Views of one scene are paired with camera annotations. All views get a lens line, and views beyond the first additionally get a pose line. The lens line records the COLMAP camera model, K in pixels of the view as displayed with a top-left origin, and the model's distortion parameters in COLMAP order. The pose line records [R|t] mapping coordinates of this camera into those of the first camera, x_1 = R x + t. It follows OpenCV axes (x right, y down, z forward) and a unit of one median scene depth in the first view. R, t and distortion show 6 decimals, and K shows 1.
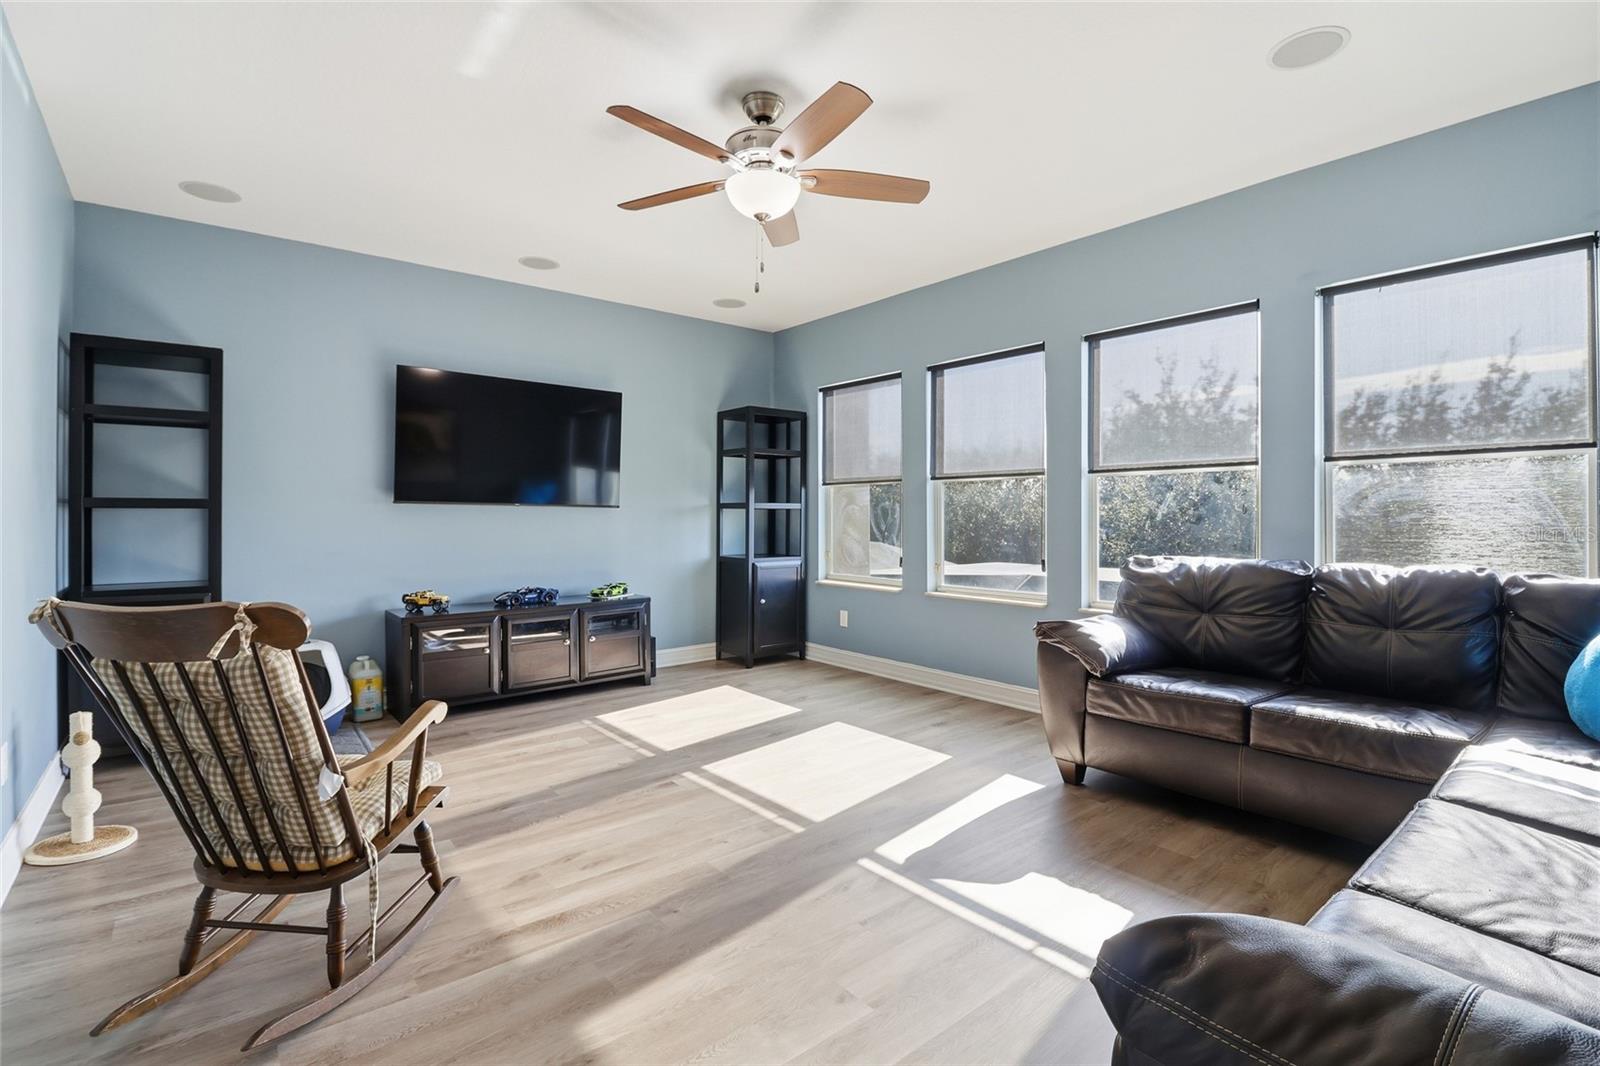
lens RADIAL K [[748.5, 0, 800.5], [0, 748.5, 524.2], [0, 0, 1]] dist [-0.005319, -0.009143]
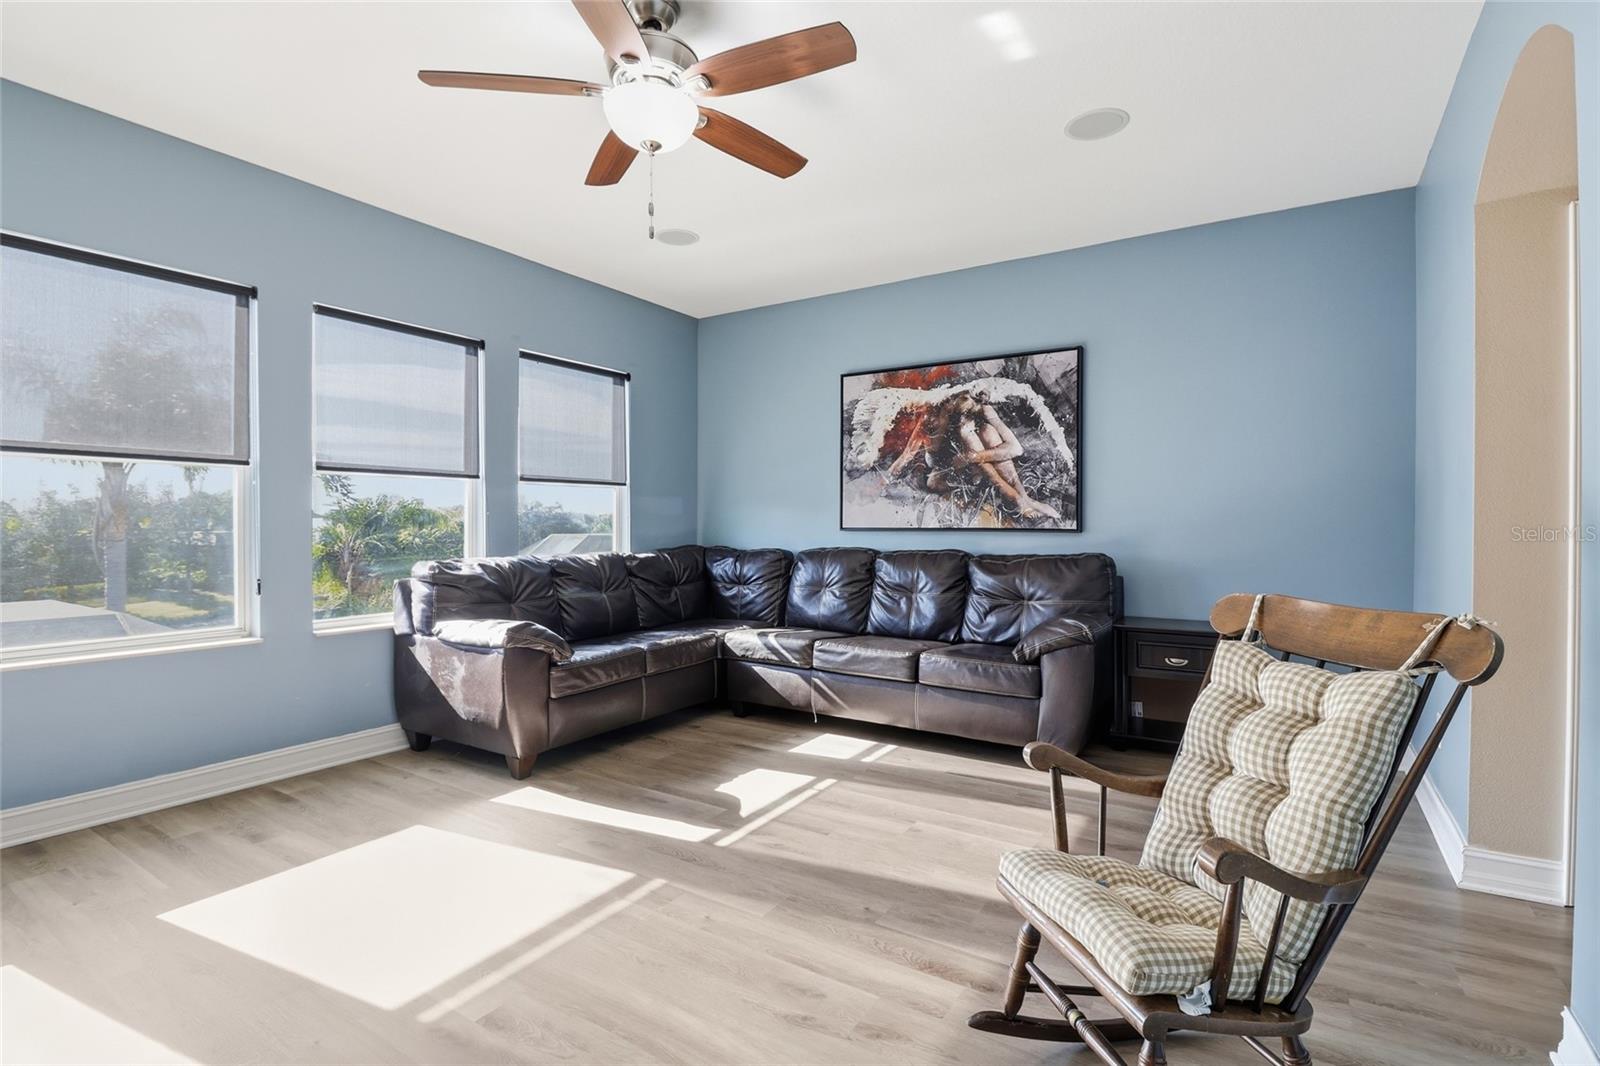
lens RADIAL K [[748.5, 0, 811.7], [0, 748.5, 532.9], [0, 0, 1]] dist [-0.005319, -0.009143]
pose [[-0.323093, -0.010954, 0.946304, -0.971505], [-0.004752, 0.999939, 0.009953, -0.006136], [-0.946355, -0.001281, -0.323125, 1.234401]]
